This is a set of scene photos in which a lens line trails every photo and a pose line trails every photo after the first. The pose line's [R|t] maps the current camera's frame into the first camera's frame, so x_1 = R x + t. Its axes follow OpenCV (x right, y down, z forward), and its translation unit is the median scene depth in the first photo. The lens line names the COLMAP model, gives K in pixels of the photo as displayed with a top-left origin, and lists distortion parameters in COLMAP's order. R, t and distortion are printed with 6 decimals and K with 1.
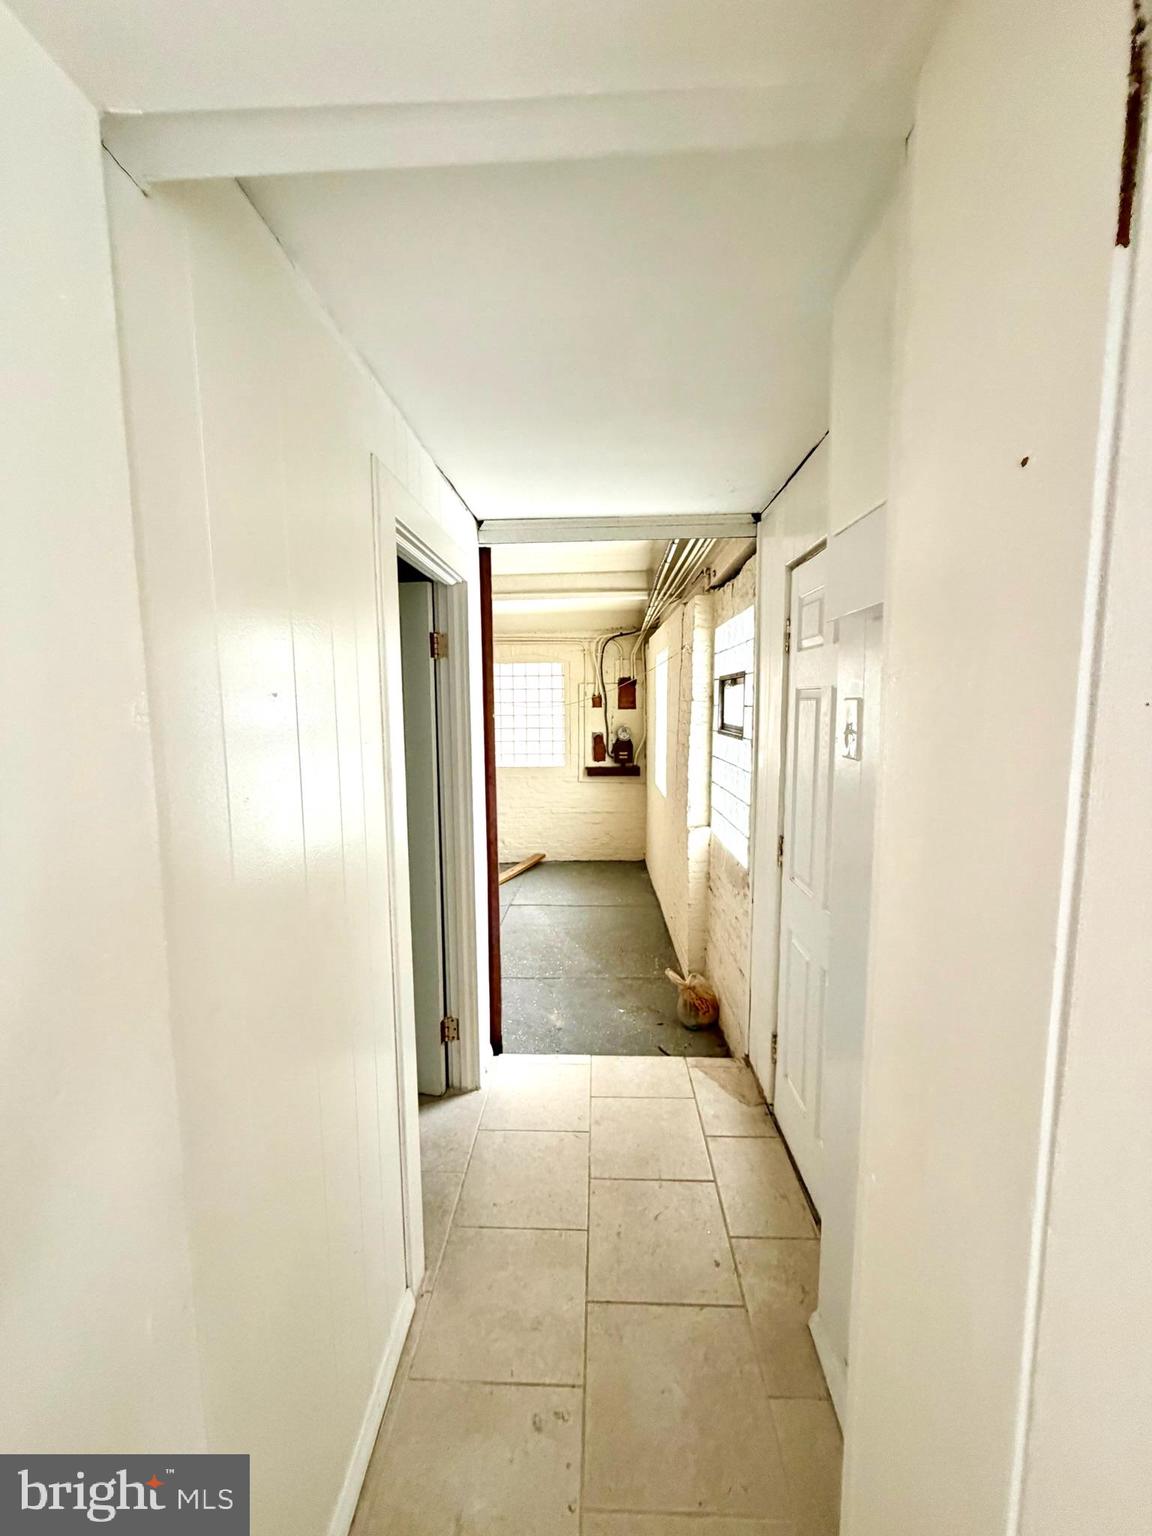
lens RADIAL K [[607.9, 0, 573.9], [0, 607.9, 771.4], [0, 0, 1]] dist [-0.000601, 0.000612]
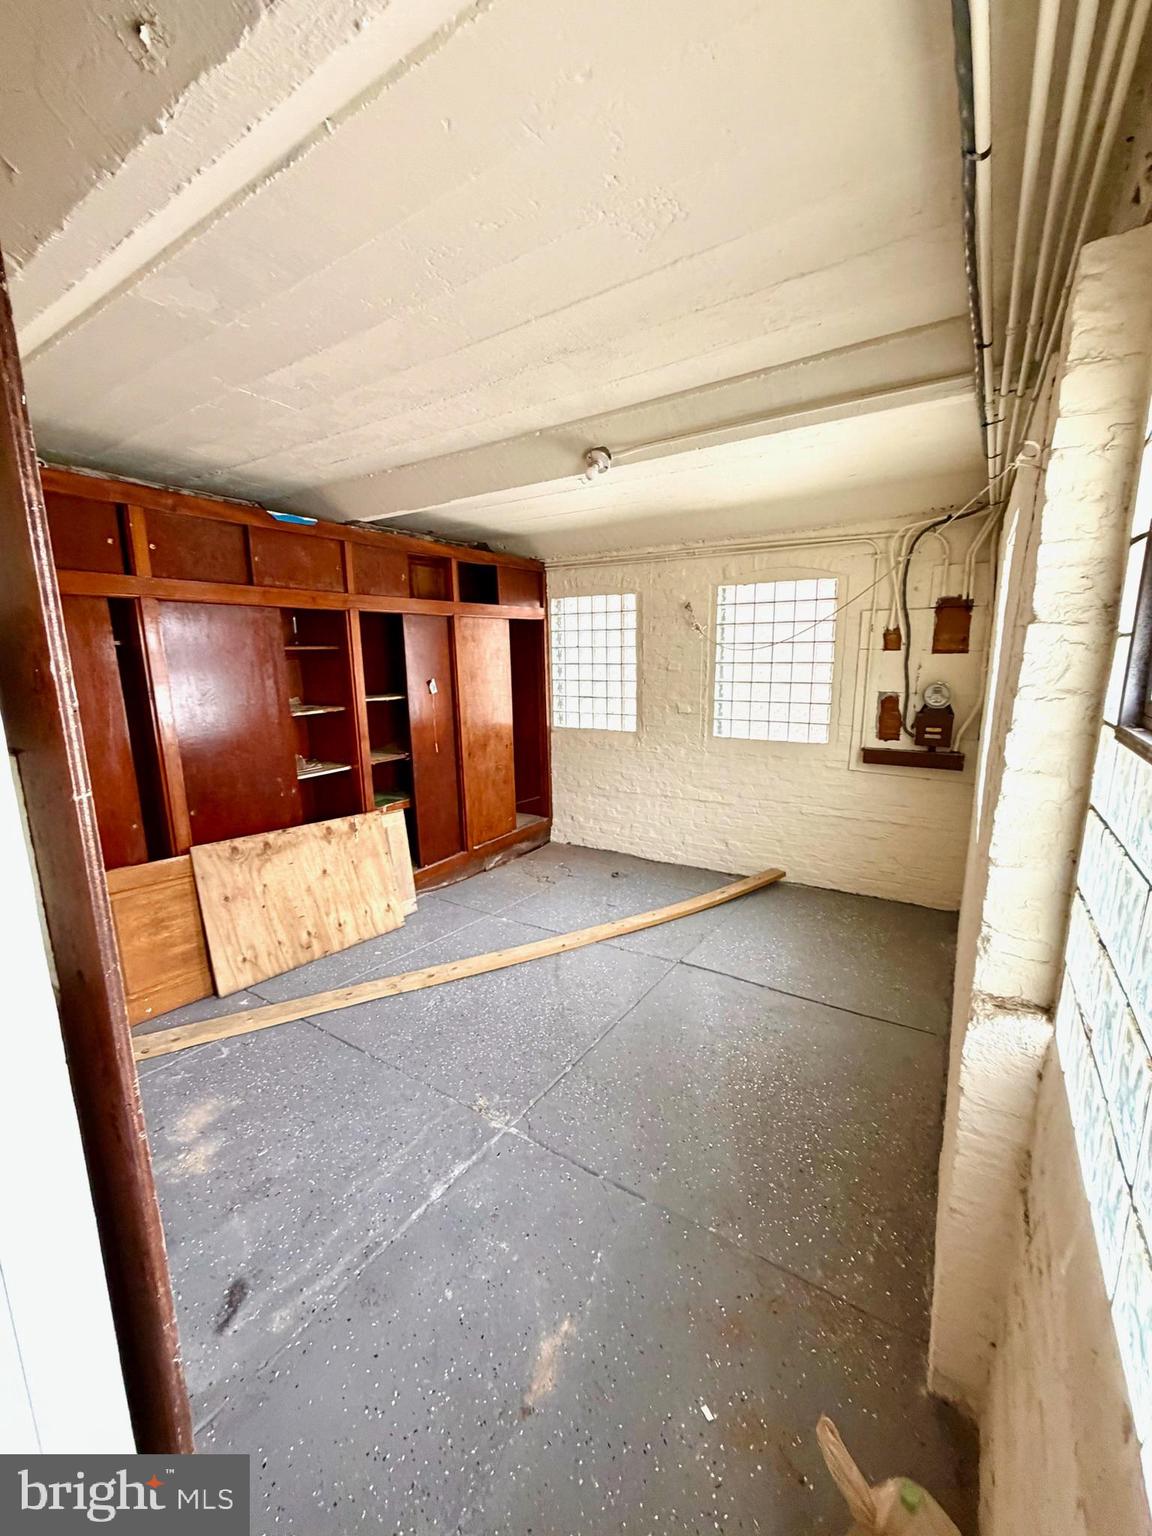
lens RADIAL K [[607.9, 0, 575.2], [0, 607.9, 765.9], [0, 0, 1]] dist [-0.000601, 0.000612]
pose [[0.857829, 0.093059, -0.505440, 0.084319], [-0.052987, 0.994243, 0.093125, -0.031389], [0.511197, -0.053103, 0.857821, 0.321824]]
